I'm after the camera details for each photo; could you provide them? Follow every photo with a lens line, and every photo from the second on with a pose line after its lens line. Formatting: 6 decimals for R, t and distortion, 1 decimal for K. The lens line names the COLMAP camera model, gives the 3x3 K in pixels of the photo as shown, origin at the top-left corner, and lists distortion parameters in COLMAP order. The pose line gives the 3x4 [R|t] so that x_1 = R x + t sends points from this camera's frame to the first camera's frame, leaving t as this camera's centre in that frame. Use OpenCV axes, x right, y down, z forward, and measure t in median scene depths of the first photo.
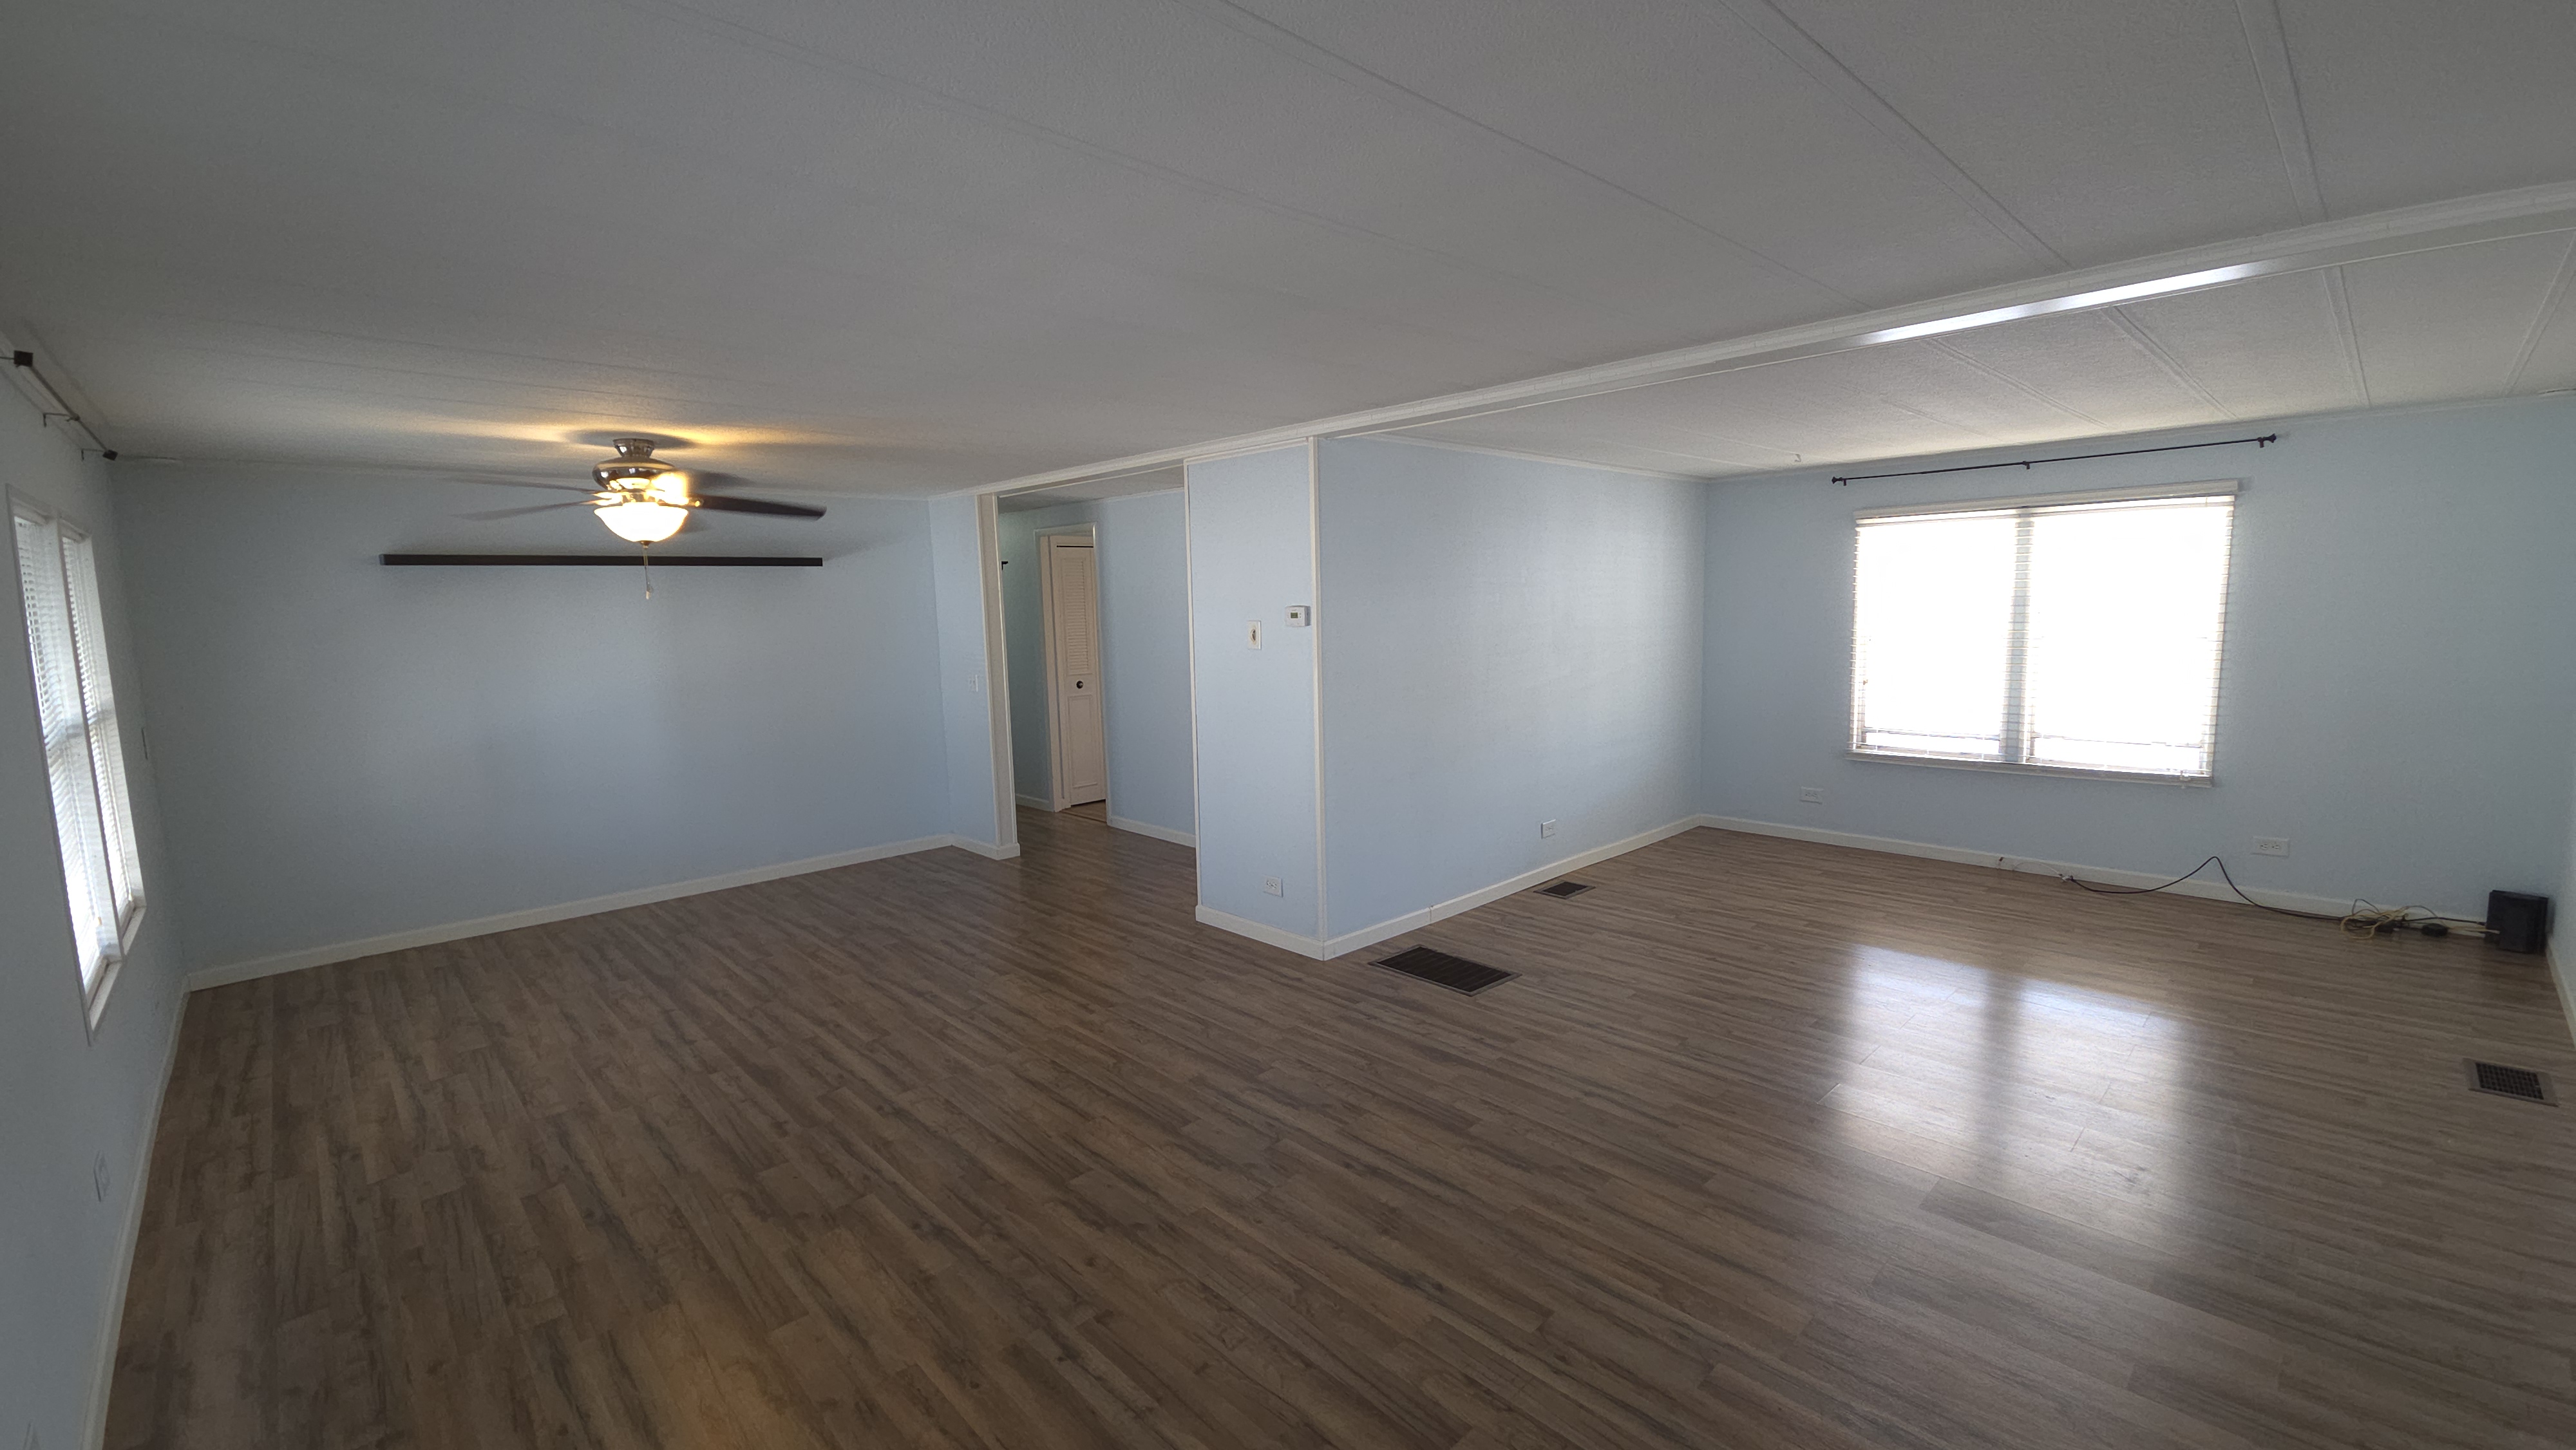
lens RADIAL K [[1044.1, 0, 1302.7], [0, 1044.1, 709.5], [0, 0, 1]] dist [0.004030, -0.004025]
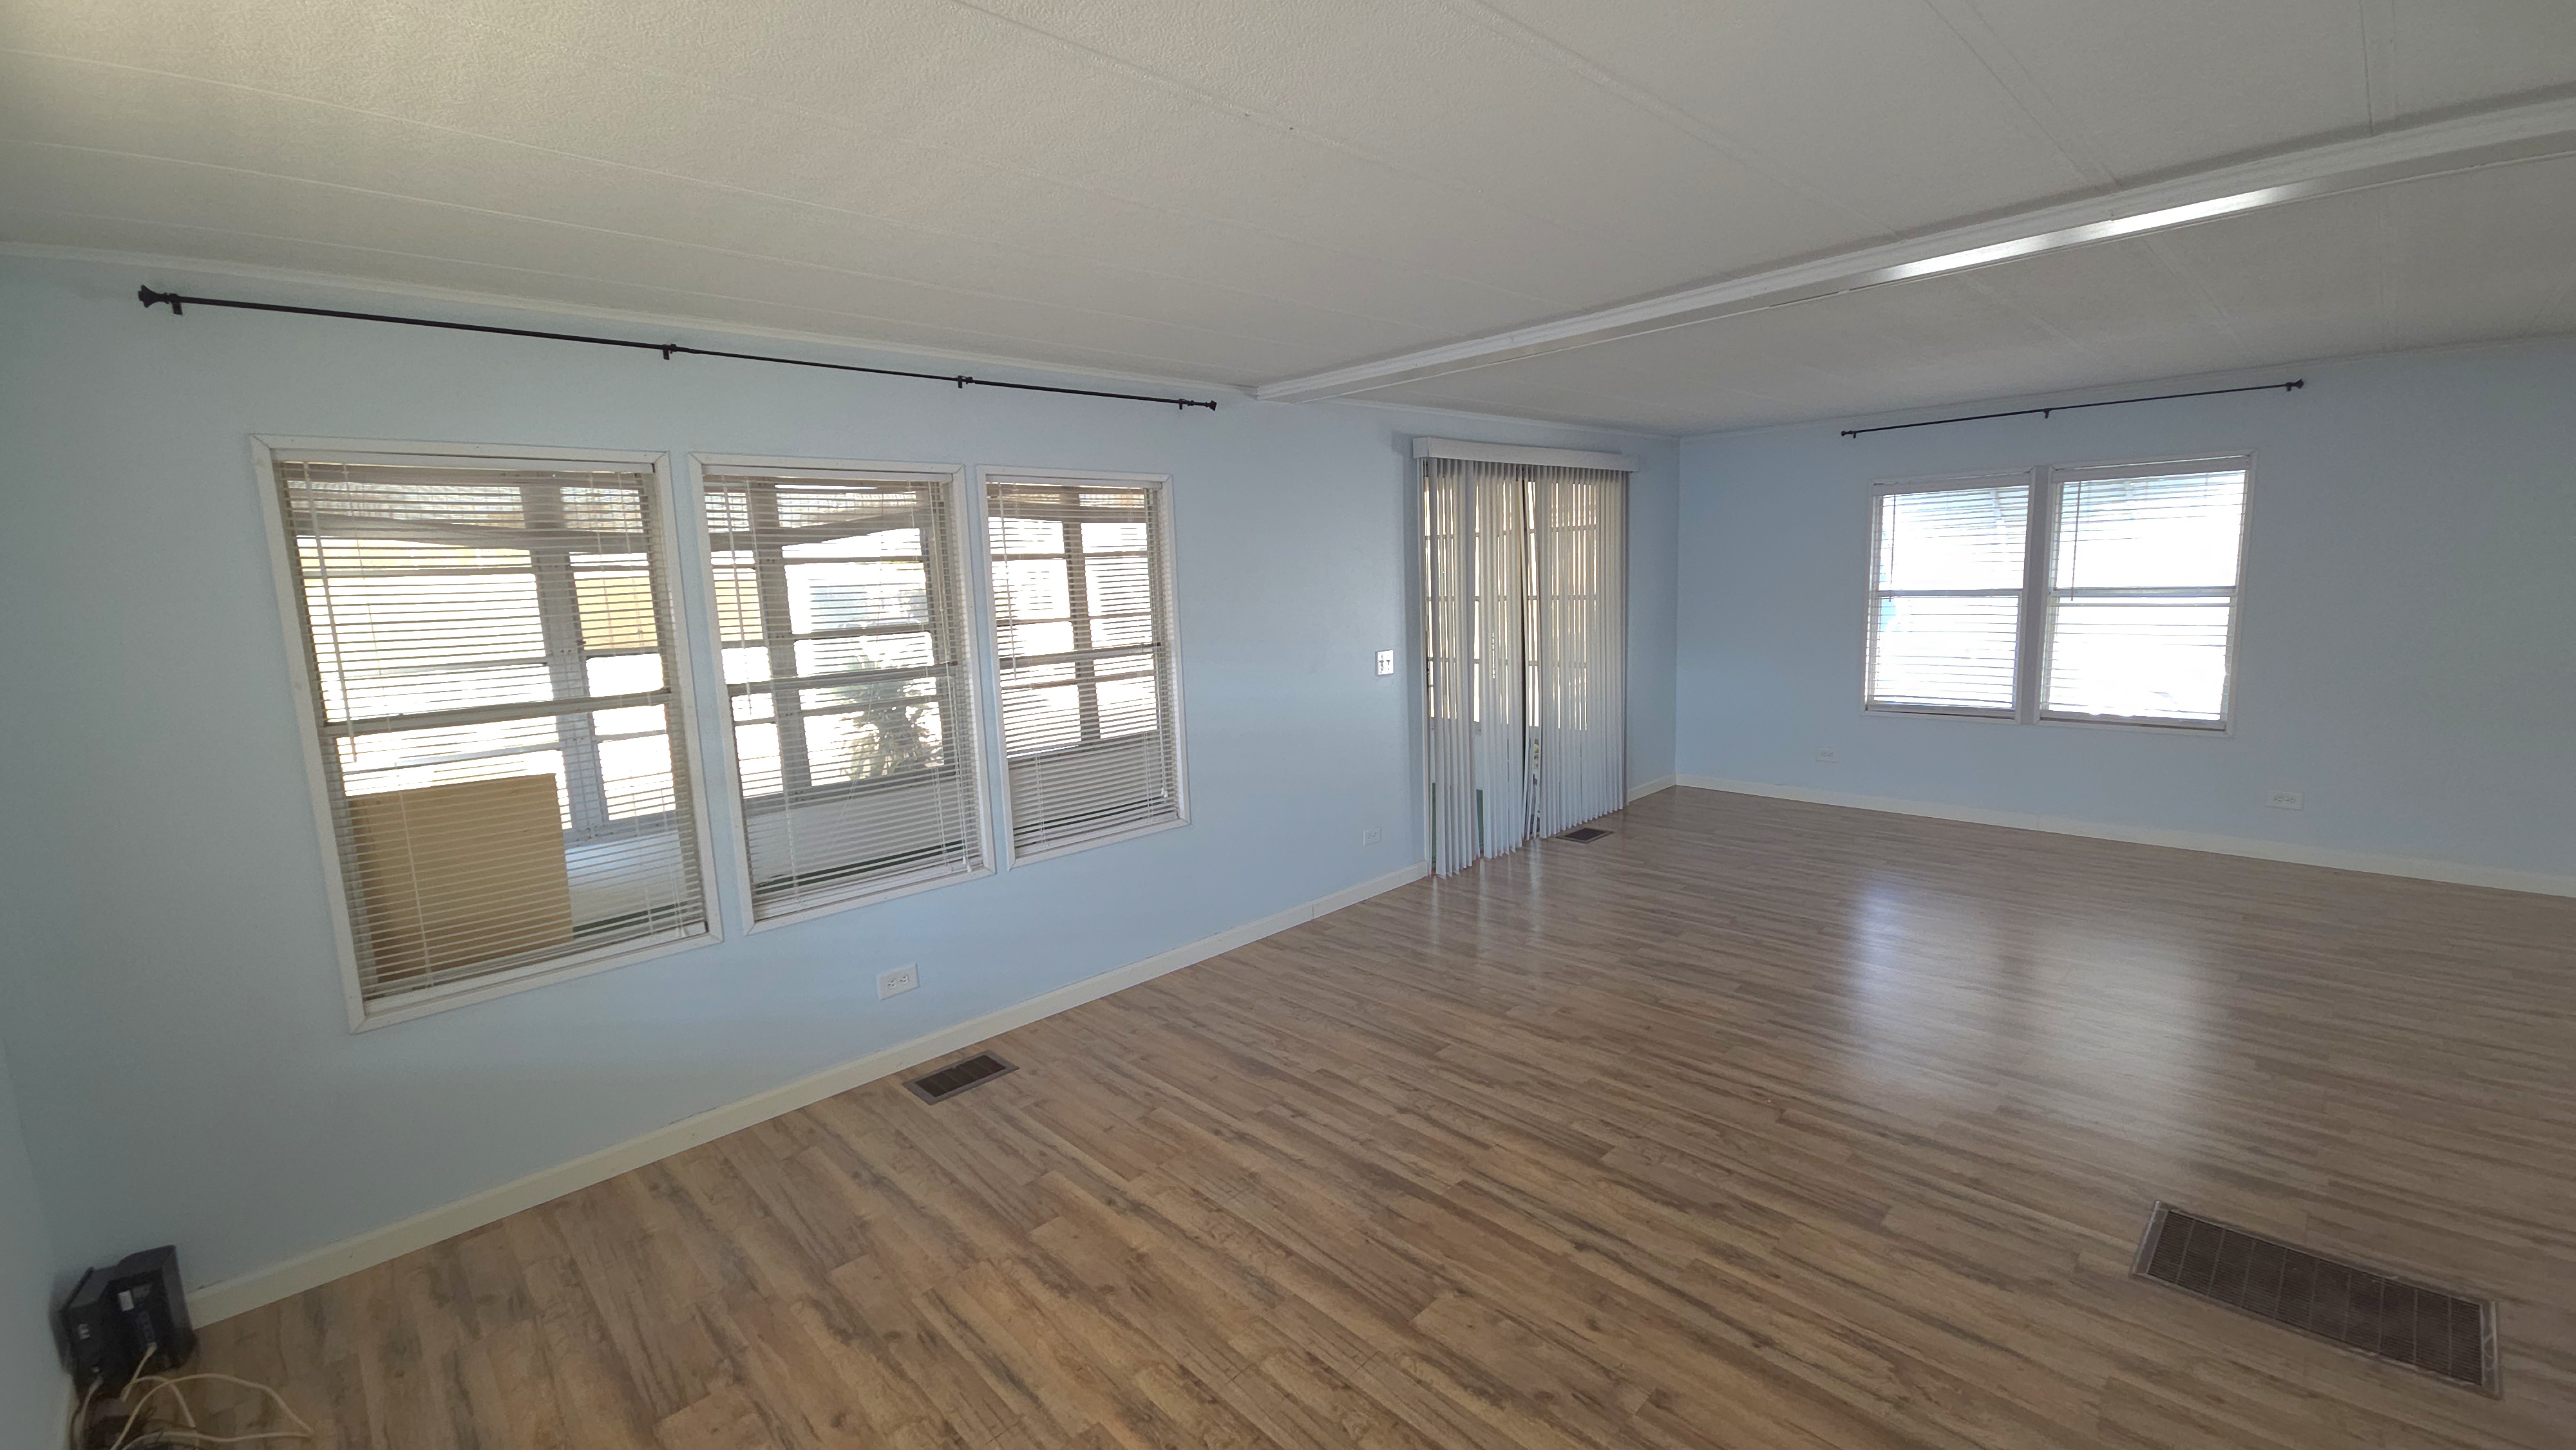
lens RADIAL K [[1044.1, 0, 1288.7], [0, 1044.1, 725.3], [0, 0, 1]] dist [0.004030, -0.004025]
pose [[-0.998084, 0.061262, 0.008708, 0.651136], [0.061501, 0.966611, 0.248757, -0.167755], [0.006822, 0.248816, -0.968527, 1.549198]]
